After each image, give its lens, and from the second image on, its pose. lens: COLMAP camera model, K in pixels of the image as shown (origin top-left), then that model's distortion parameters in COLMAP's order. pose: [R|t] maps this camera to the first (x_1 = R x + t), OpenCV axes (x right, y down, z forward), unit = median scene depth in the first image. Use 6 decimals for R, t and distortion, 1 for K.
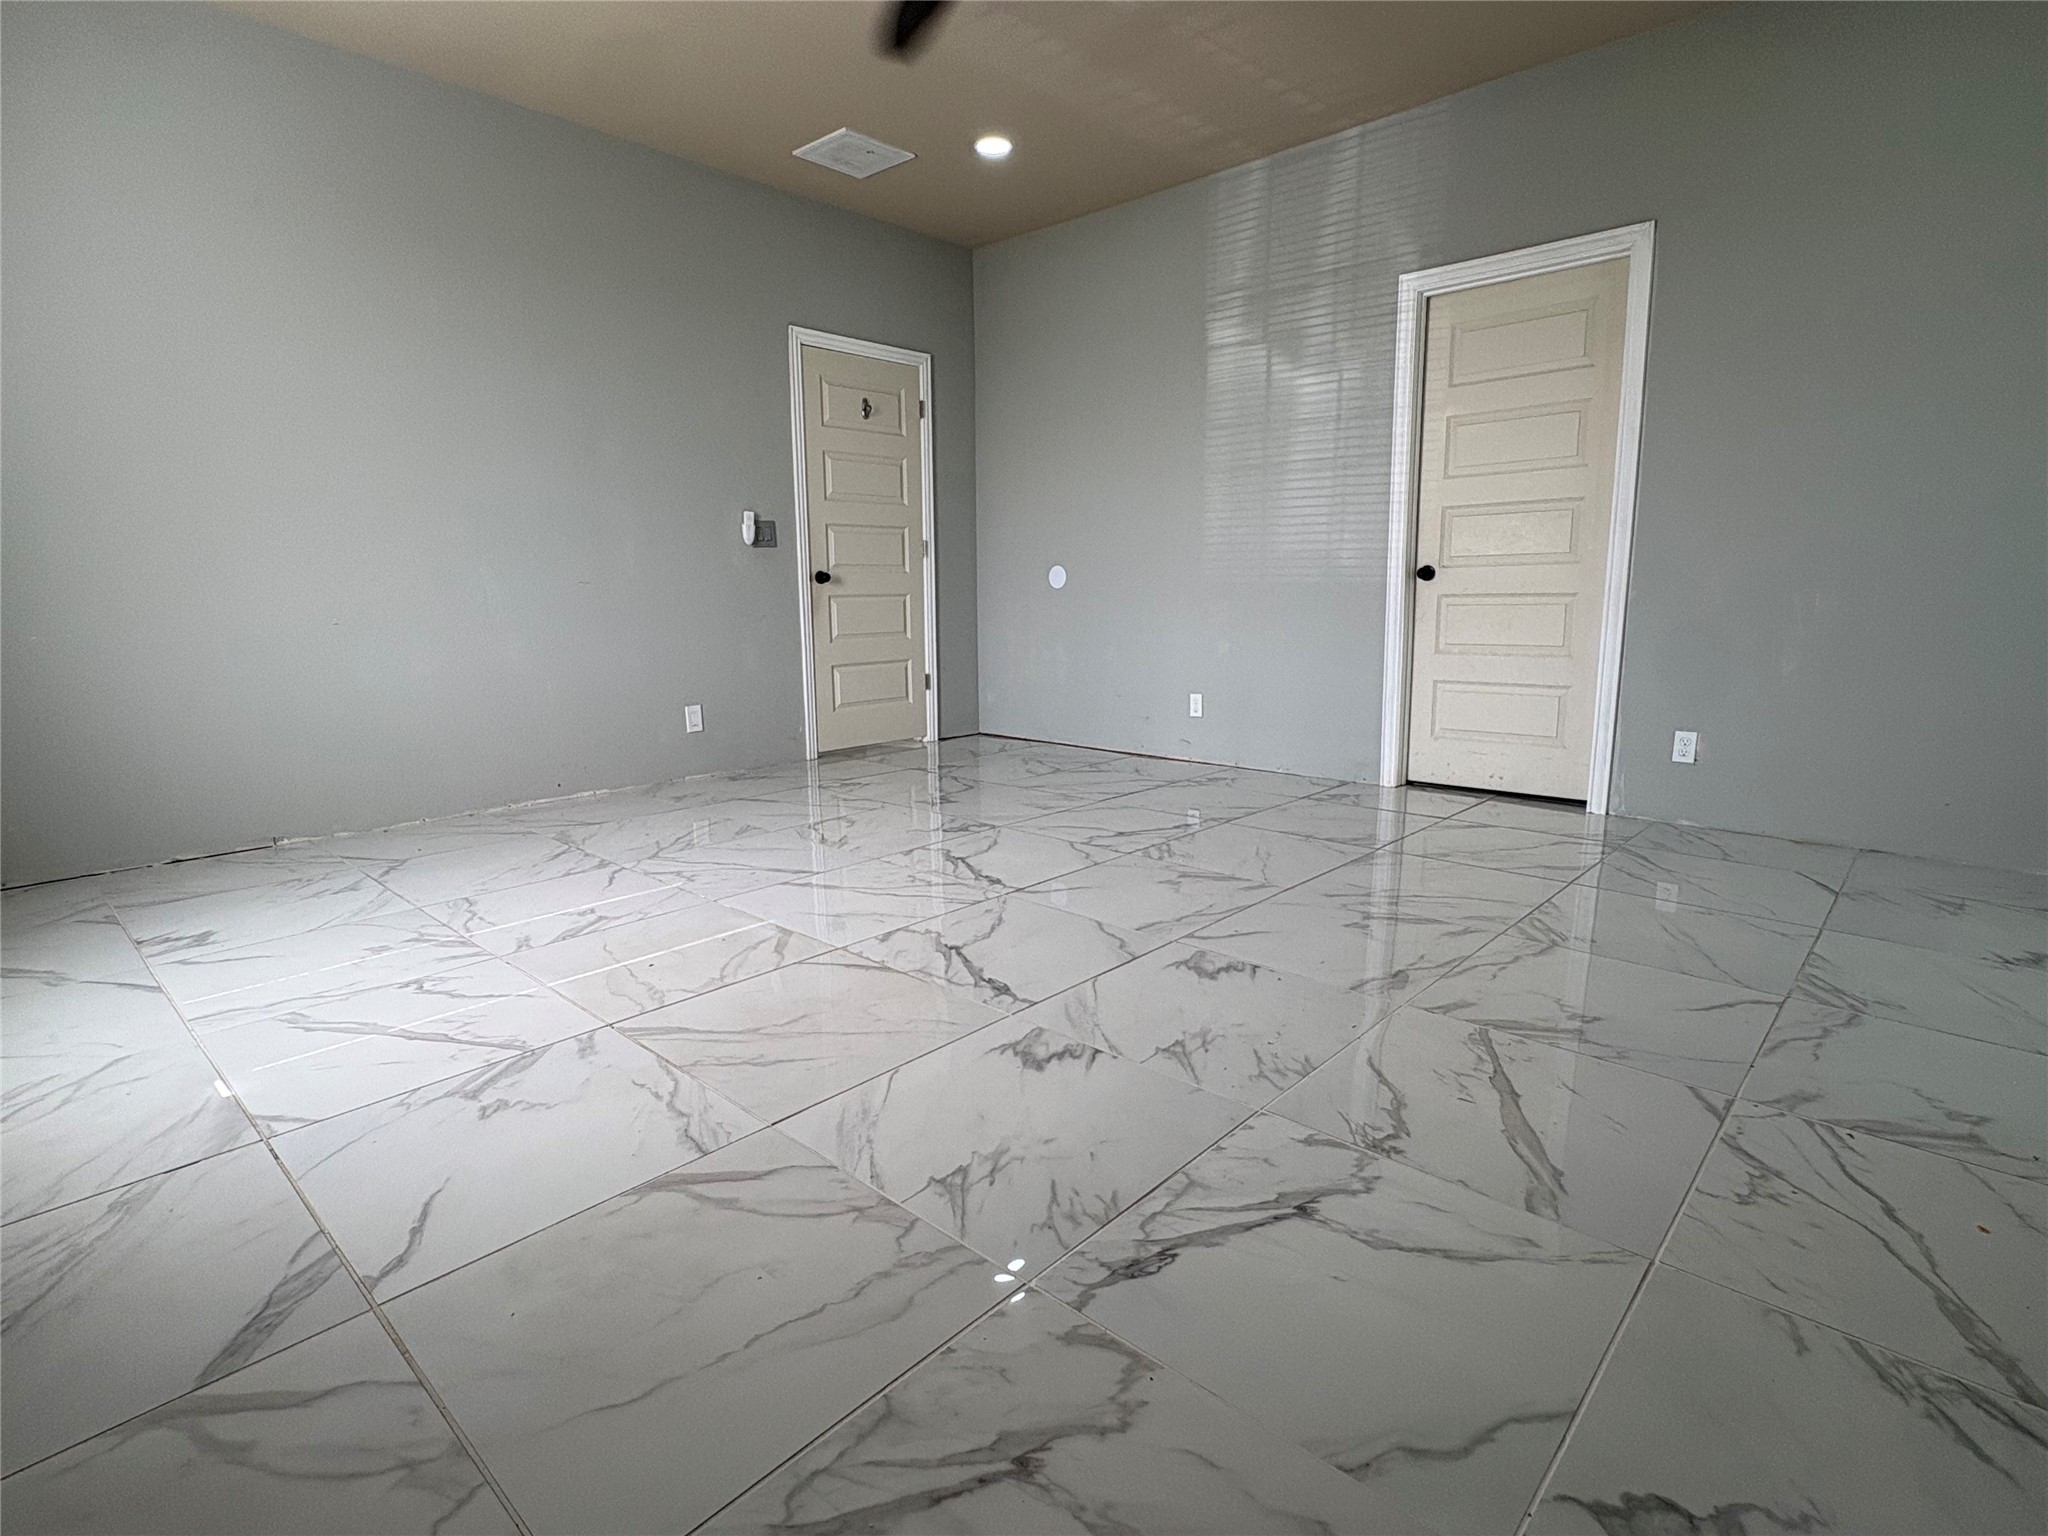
lens RADIAL K [[1029.2, 0, 1013.2], [0, 1029.2, 762.8], [0, 0, 1]] dist [-0.004357, 0.002689]
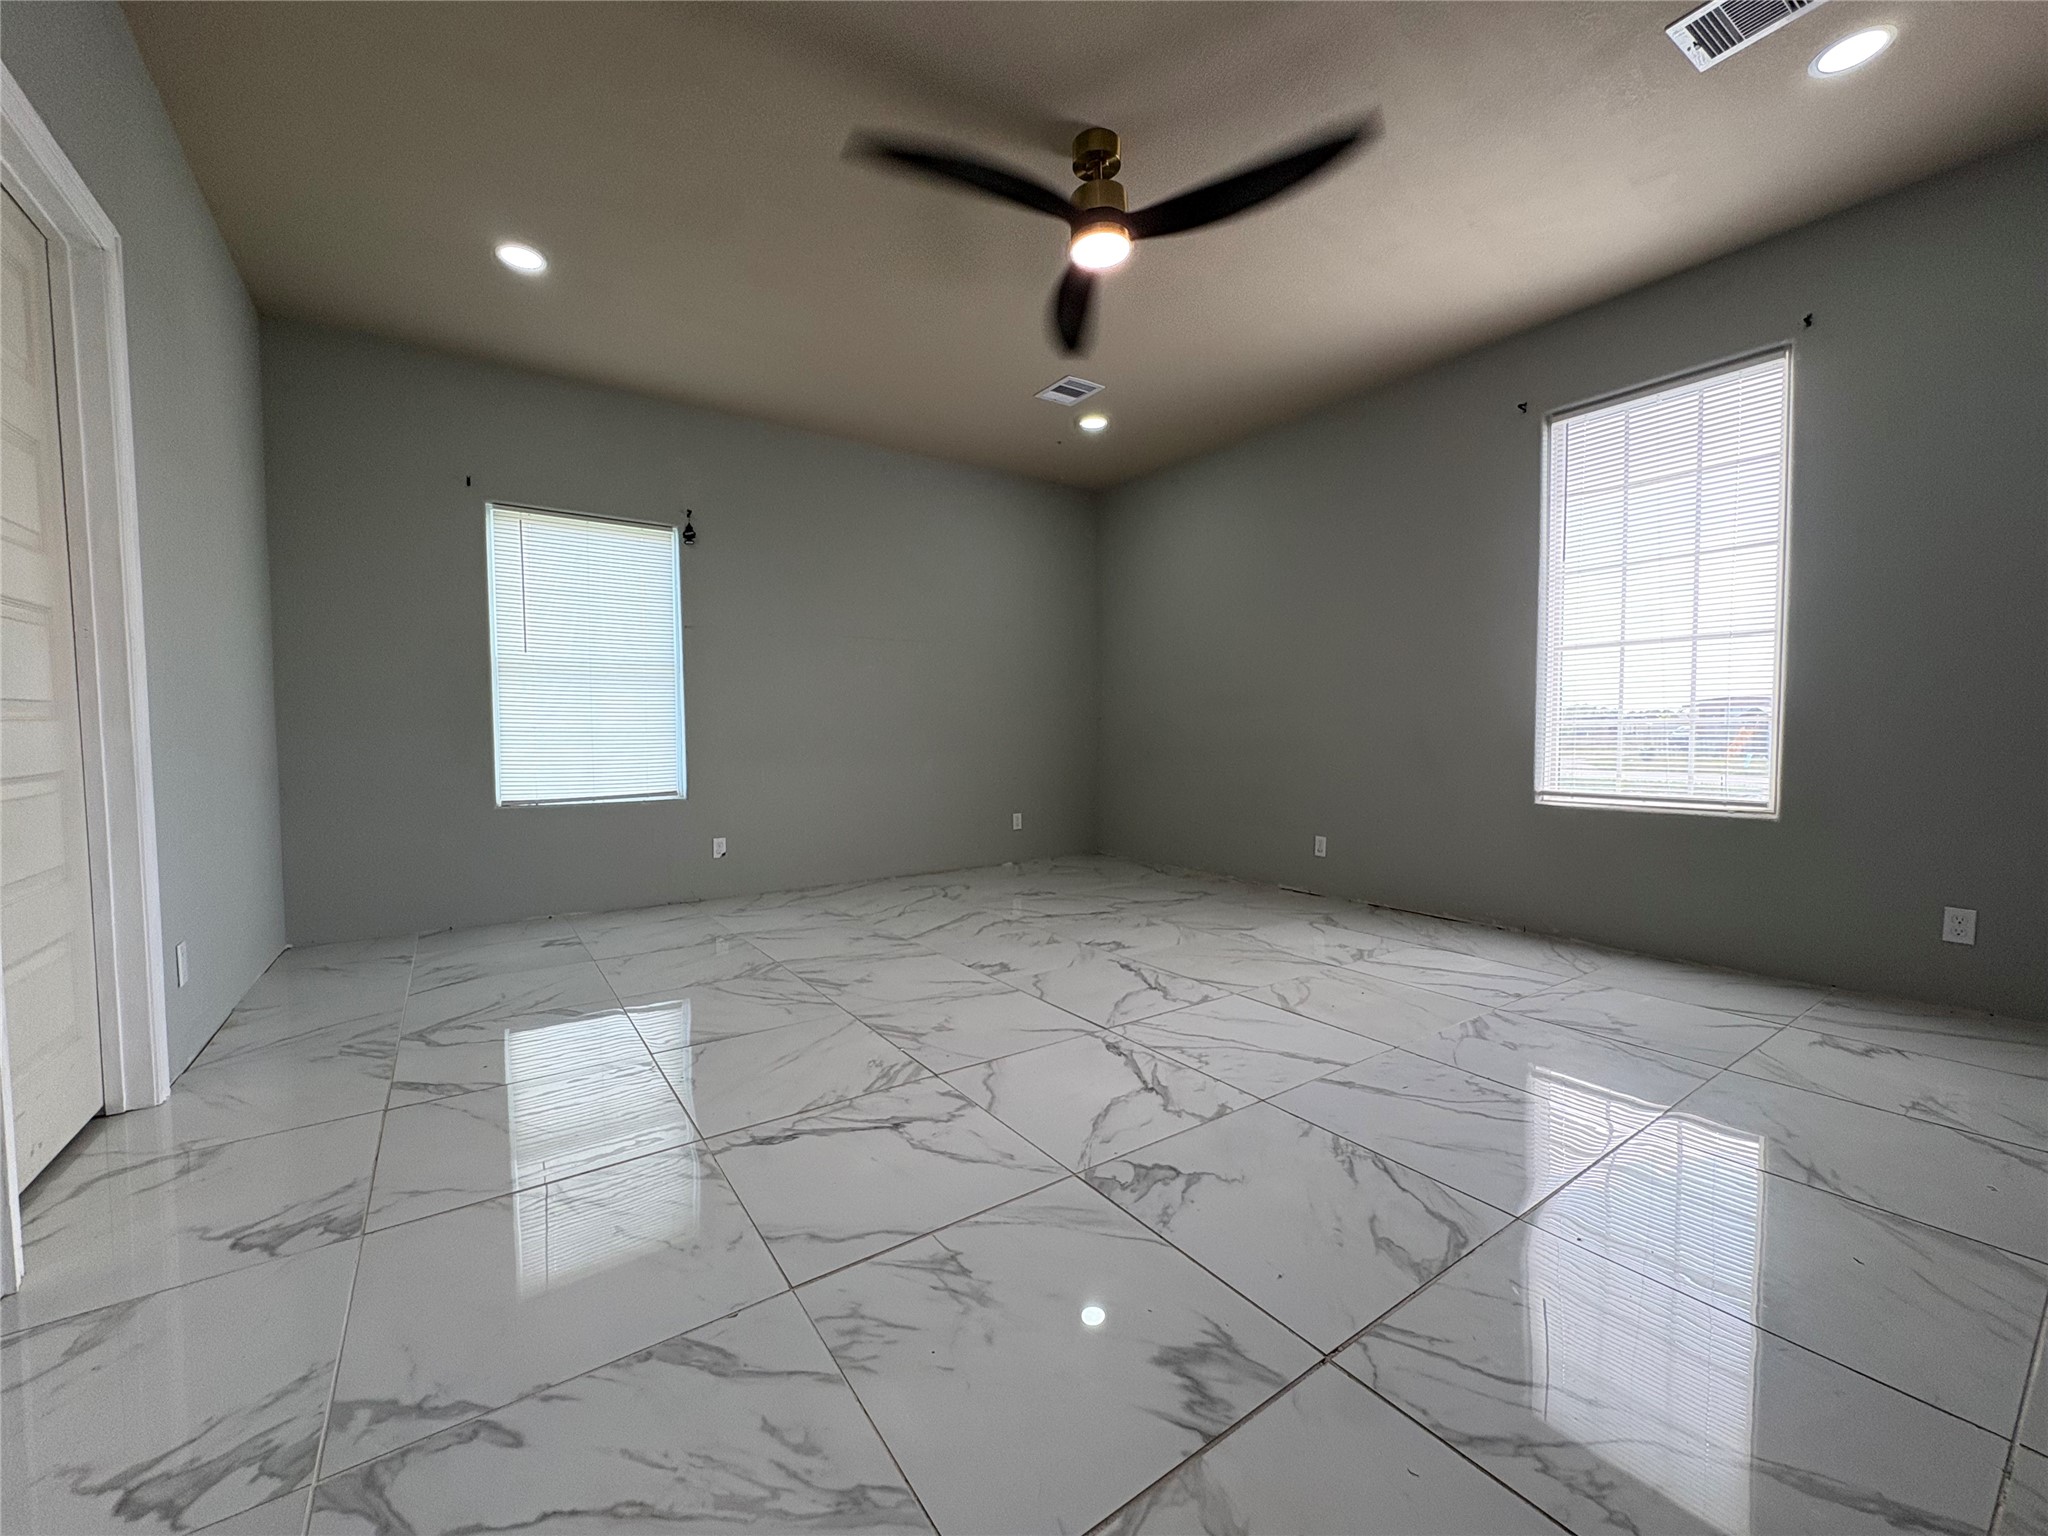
lens RADIAL K [[812.5, 0, 1029.6], [0, 812.5, 769.1], [0, 0, 1]] dist [-0.000037, 0.000063]
pose [[-0.980894, 0.002731, 0.194525, -0.107641], [0.045255, 0.975675, 0.214501, -0.363194], [-0.189207, 0.219206, -0.957157, 2.020476]]
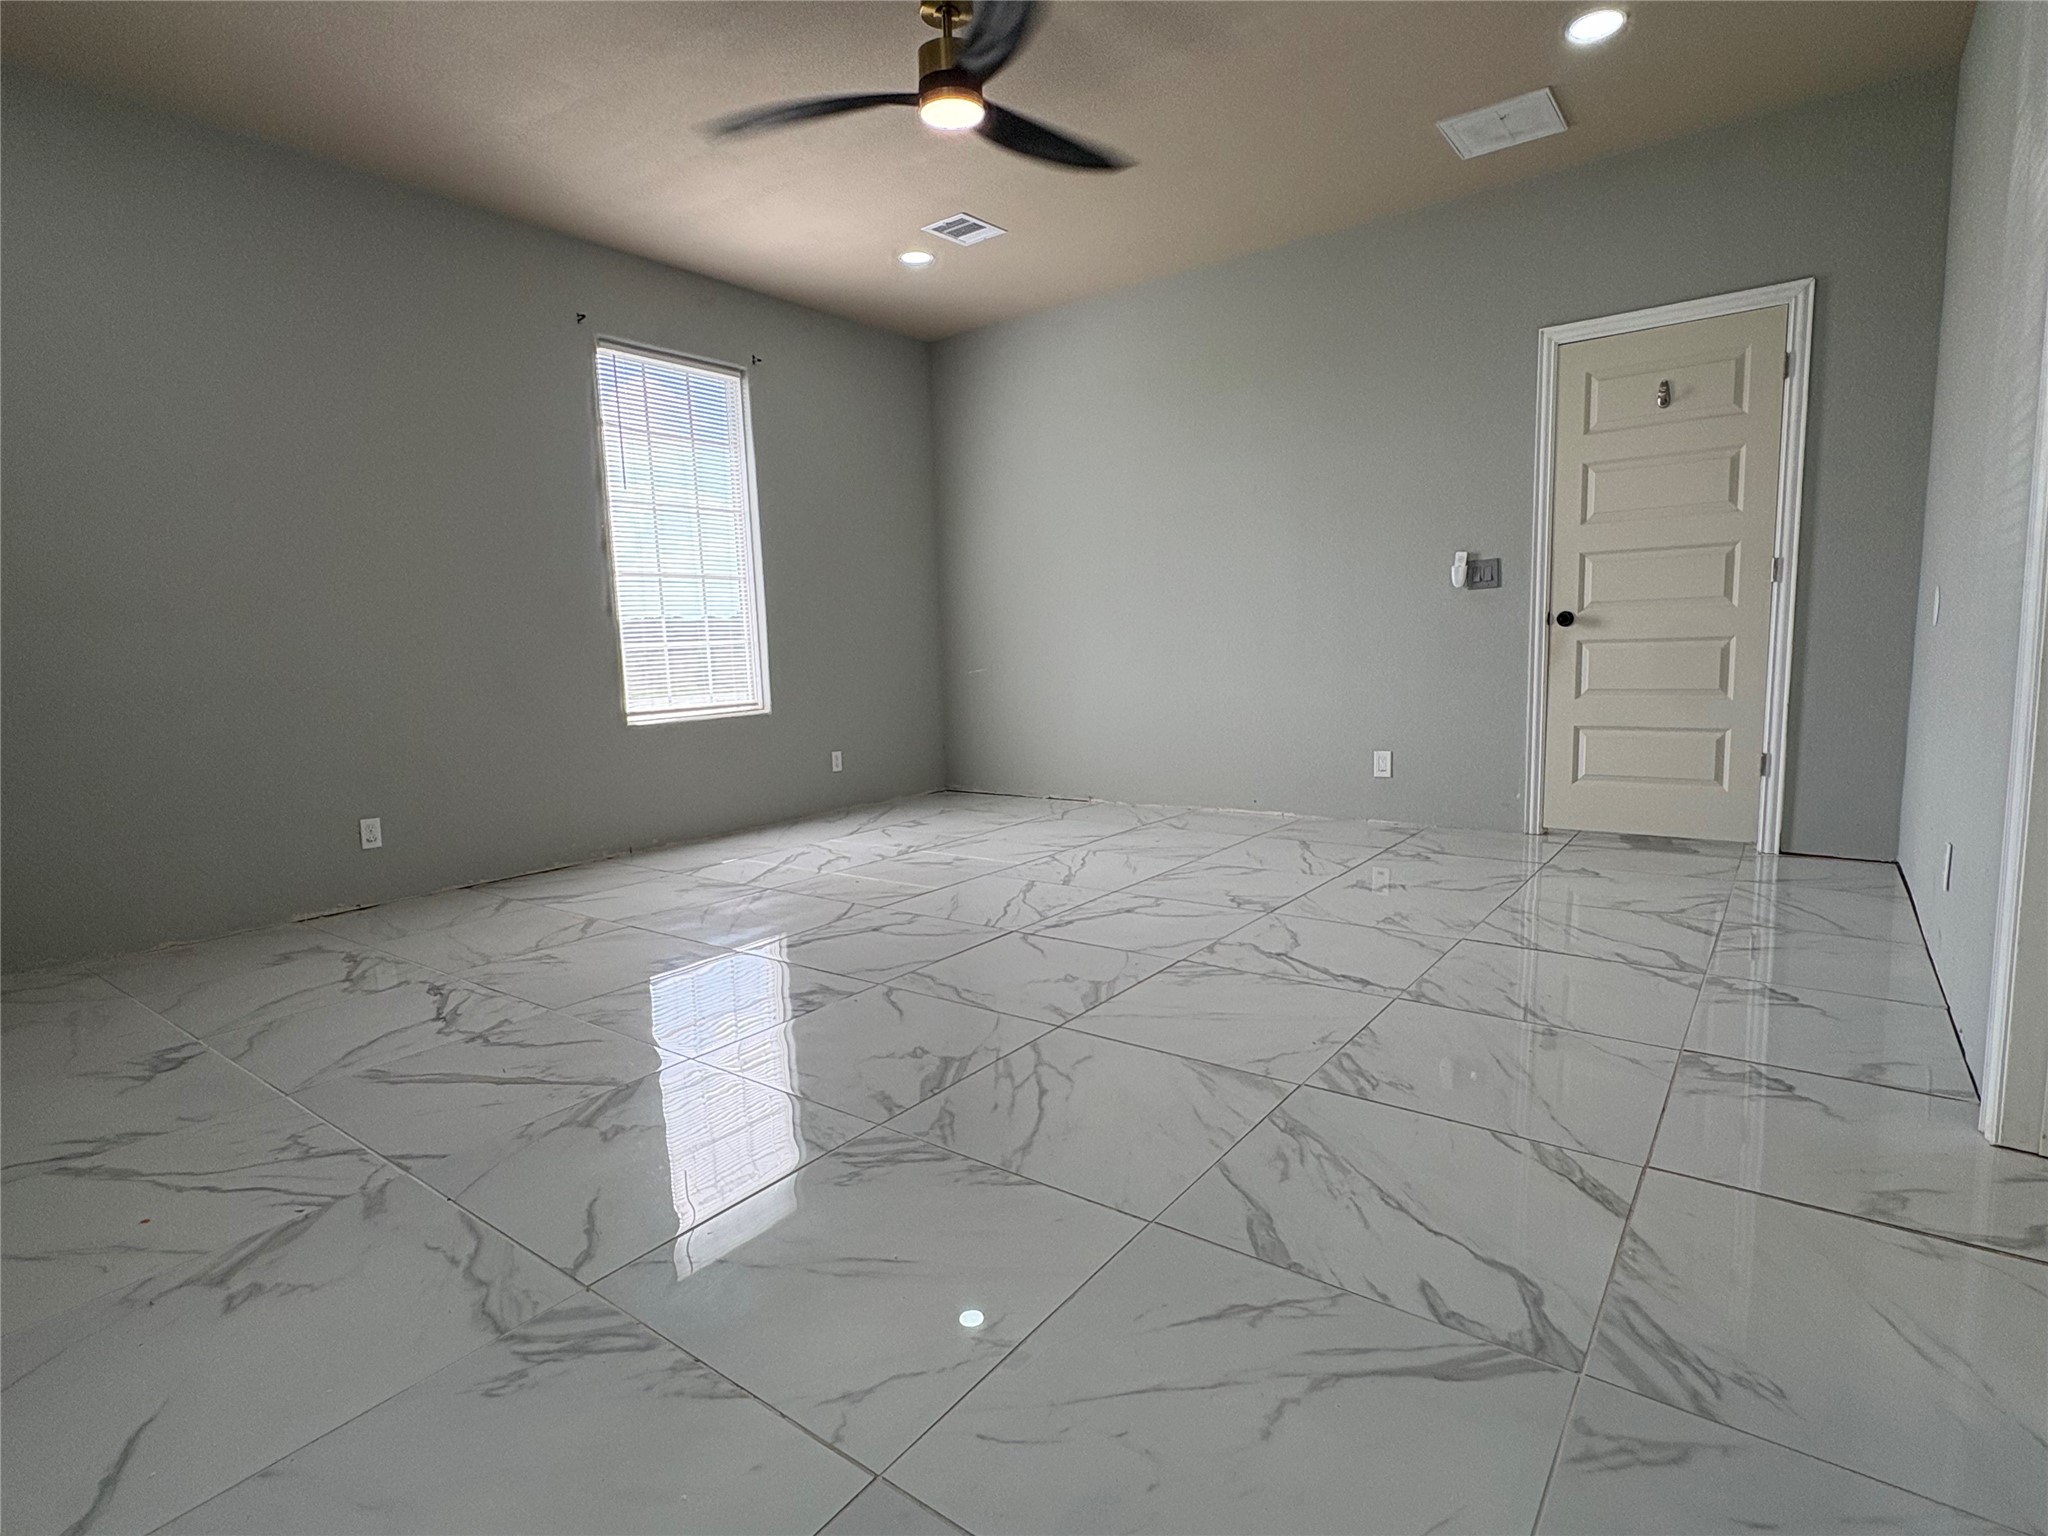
lens RADIAL K [[1029.2, 0, 1025.8], [0, 1029.2, 756.9], [0, 0, 1]] dist [-0.004357, 0.002689]
pose [[0.112120, 0.114134, -0.987118, 1.193367], [-0.141602, 0.985079, 0.097814, -0.183055], [0.983554, 0.128811, 0.126608, 0.980268]]
